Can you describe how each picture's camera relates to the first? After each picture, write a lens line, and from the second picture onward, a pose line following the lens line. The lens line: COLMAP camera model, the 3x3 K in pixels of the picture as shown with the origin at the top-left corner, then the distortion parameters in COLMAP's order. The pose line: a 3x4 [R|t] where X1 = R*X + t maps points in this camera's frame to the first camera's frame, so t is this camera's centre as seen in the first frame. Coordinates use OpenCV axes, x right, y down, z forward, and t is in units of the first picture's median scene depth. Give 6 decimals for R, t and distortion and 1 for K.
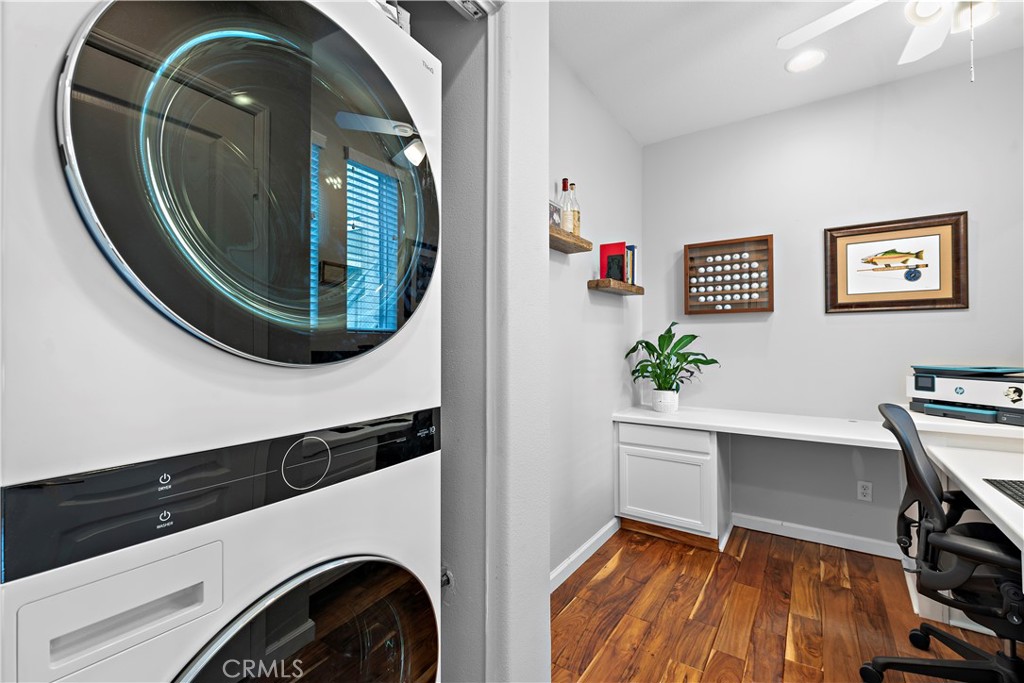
lens RADIAL K [[447.2, 0, 512.7], [0, 447.2, 340.9], [0, 0, 1]] dist [0.001897, 0.000872]
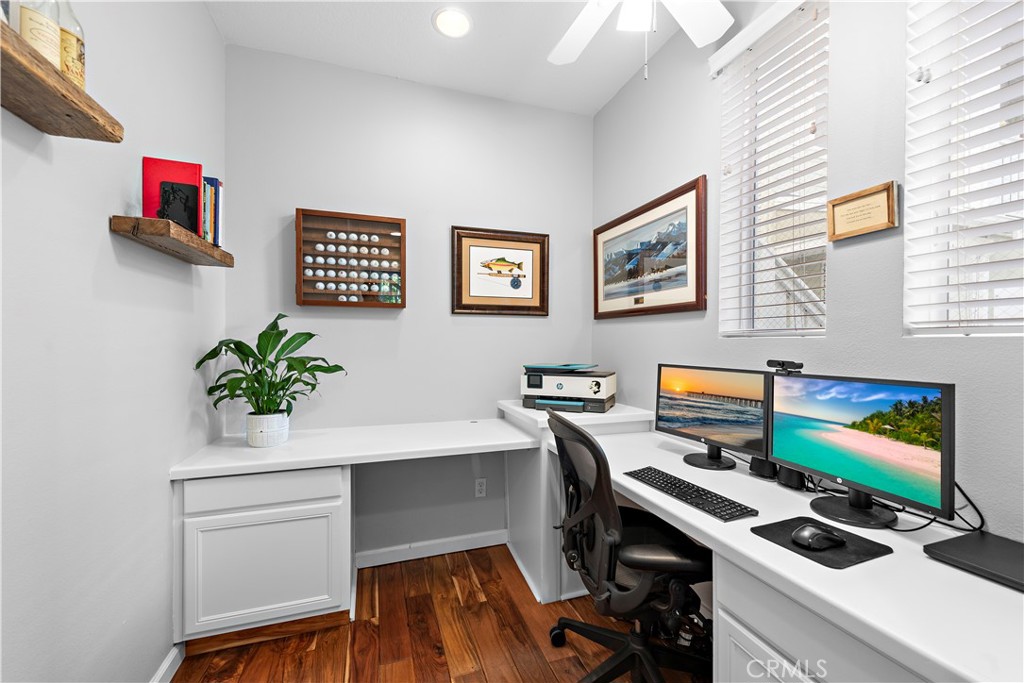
lens RADIAL K [[413.8, 0, 517.4], [0, 413.8, 343.9], [0, 0, 1]] dist [0.004020, -0.002475]
pose [[0.593857, 0.004224, 0.804560, 0.067302], [-0.006155, 0.999981, -0.000707, 0.003575], [-0.804547, -0.004532, 0.593871, 0.364277]]
